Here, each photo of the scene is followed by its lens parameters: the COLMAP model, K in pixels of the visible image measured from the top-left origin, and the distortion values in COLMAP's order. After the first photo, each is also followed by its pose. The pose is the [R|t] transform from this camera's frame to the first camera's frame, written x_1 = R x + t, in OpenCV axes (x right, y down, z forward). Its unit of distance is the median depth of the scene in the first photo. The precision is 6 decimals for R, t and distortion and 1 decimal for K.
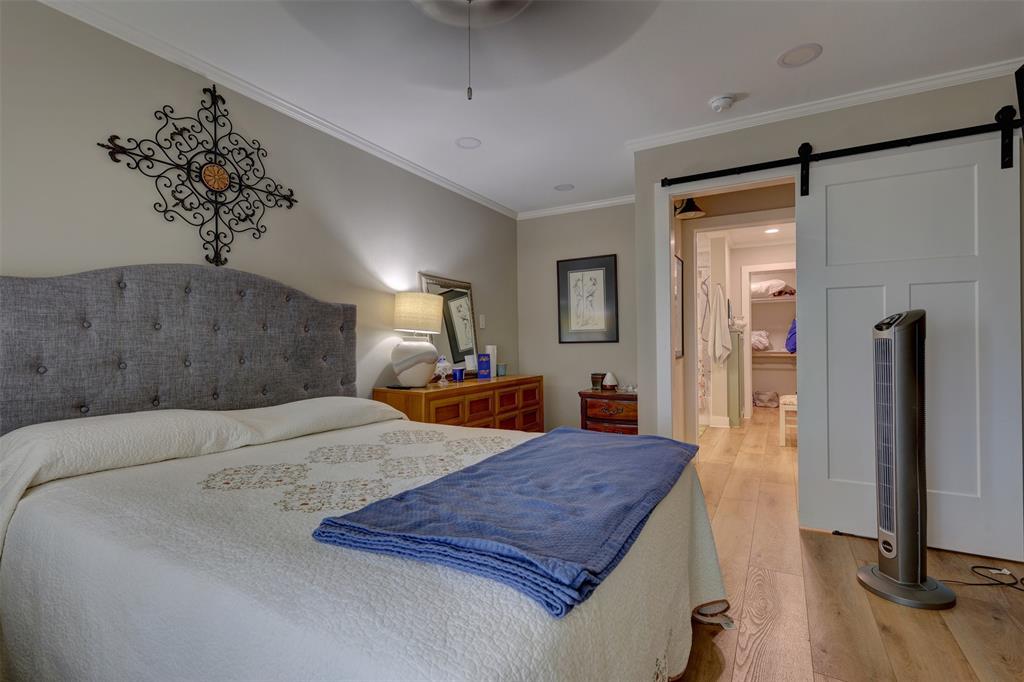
lens RADIAL K [[470.1, 0, 513.6], [0, 470.1, 342.8], [0, 0, 1]] dist [-0.000255, 0.000118]
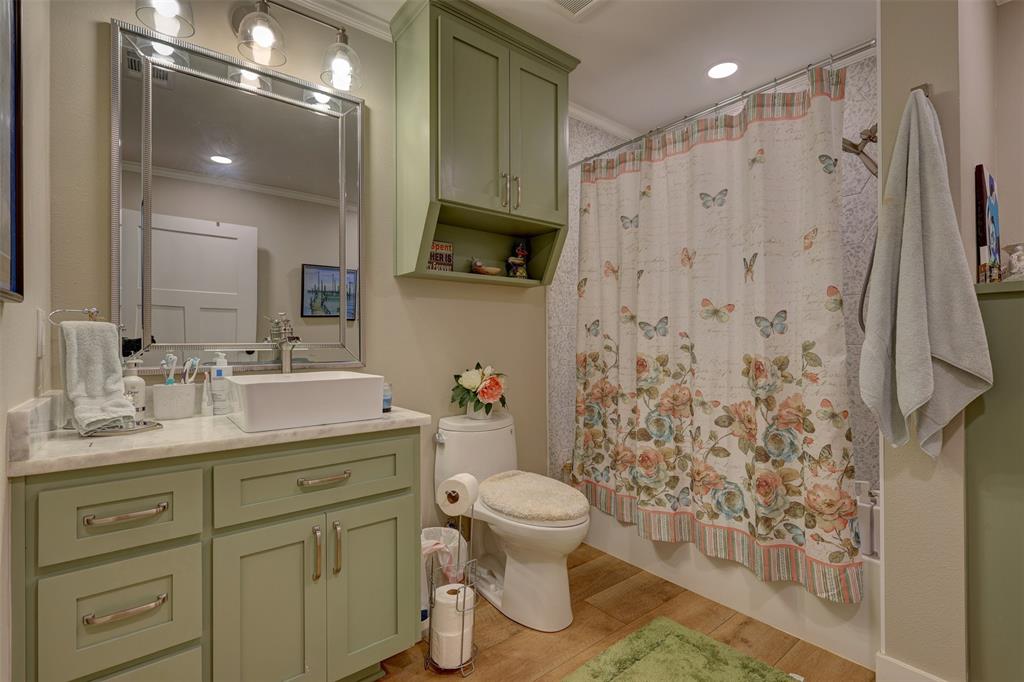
lens RADIAL K [[470.1, 0, 511.6], [0, 470.1, 340.5], [0, 0, 1]] dist [-0.000255, 0.000118]
pose [[0.926966, 0.001915, -0.375139, 0.339192], [-0.001732, 0.999998, 0.000826, -0.002969], [0.375140, -0.000116, 0.926968, 0.715888]]
